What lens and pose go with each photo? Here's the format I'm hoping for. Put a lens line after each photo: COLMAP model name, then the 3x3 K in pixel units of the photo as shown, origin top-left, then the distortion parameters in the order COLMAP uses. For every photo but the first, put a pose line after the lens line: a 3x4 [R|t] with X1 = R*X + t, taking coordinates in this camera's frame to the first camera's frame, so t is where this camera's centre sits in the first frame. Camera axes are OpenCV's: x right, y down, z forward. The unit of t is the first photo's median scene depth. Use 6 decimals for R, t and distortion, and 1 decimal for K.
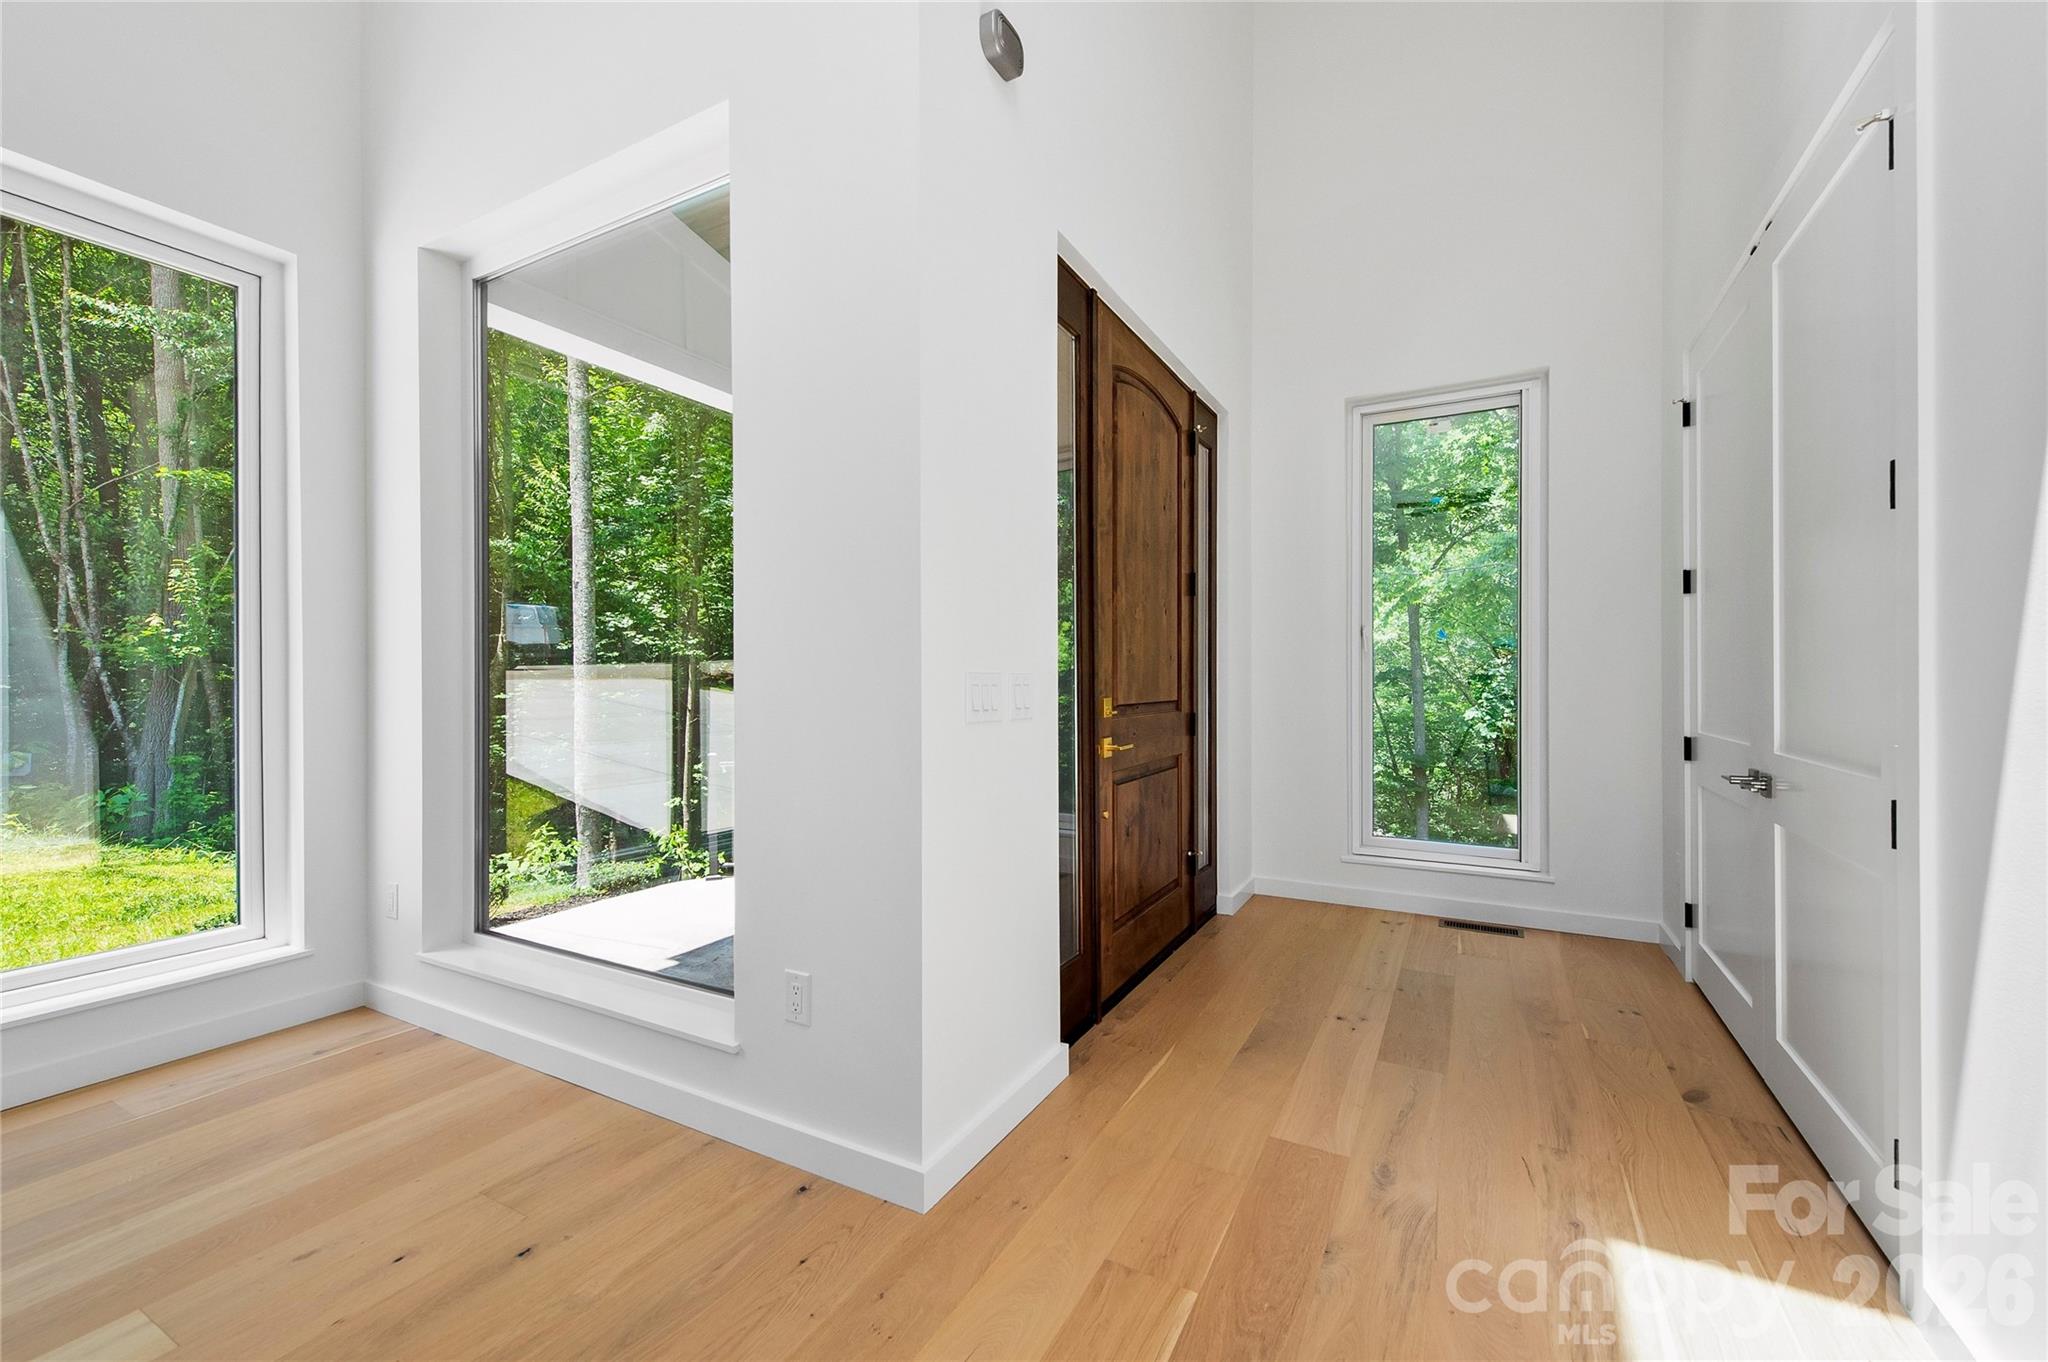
lens RADIAL K [[848.8, 0, 1038.5], [0, 848.8, 684.0], [0, 0, 1]] dist [0.014319, -0.004516]
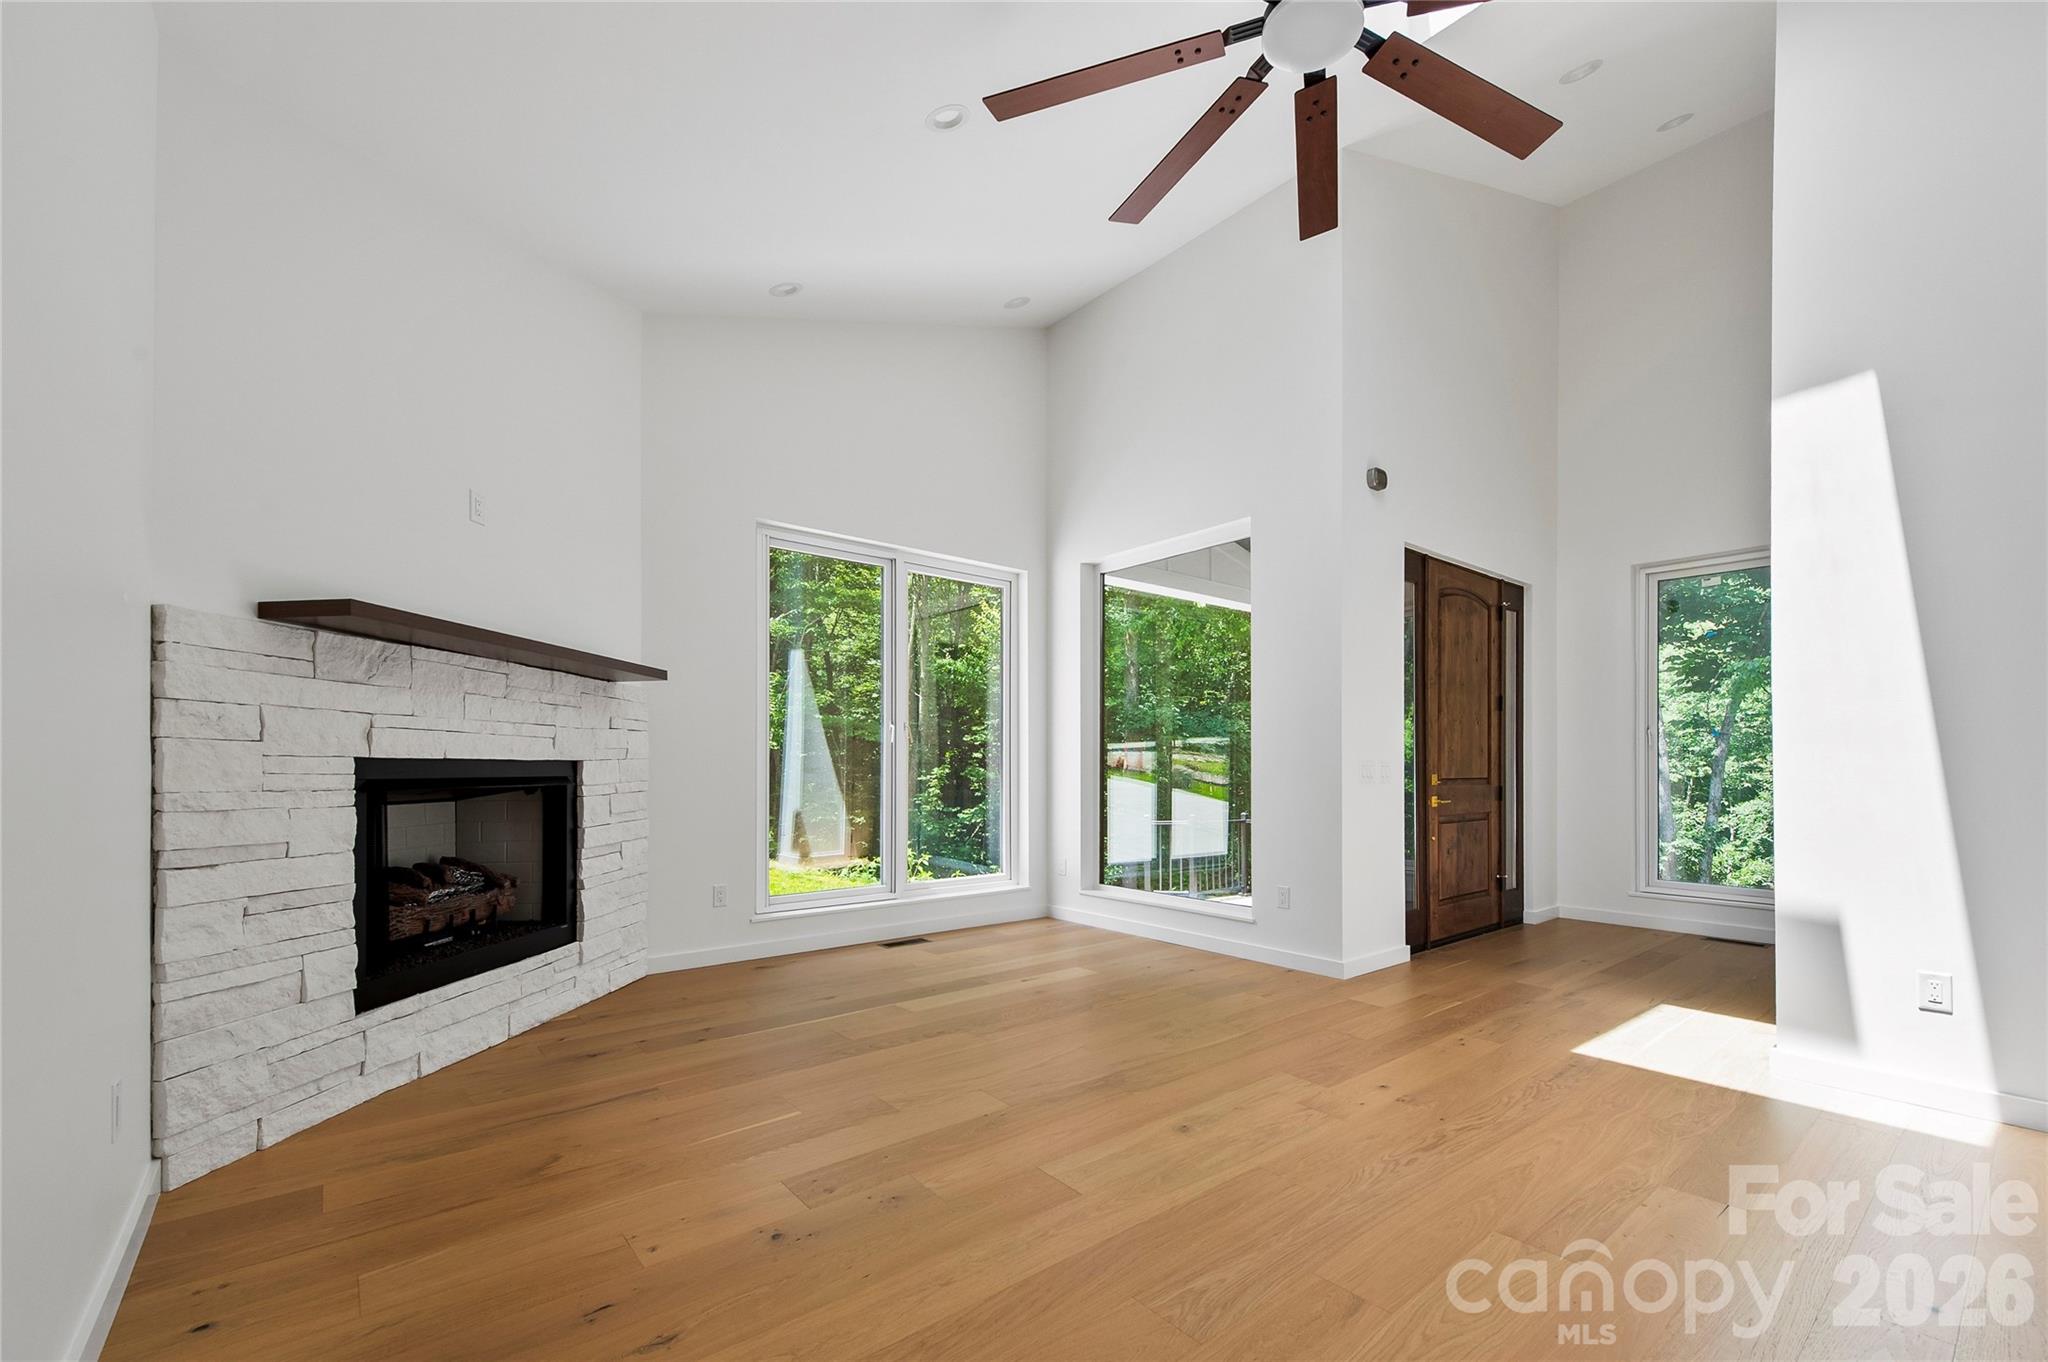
lens RADIAL K [[848.8, 0, 1023.3], [0, 848.8, 762.9], [0, 0, 1]] dist [0.014319, -0.004516]
pose [[0.920161, 0.001902, -0.391536, -0.013719], [-0.005228, 0.999959, -0.007429, 0.009526], [0.391506, 0.008882, 0.920133, -0.950452]]
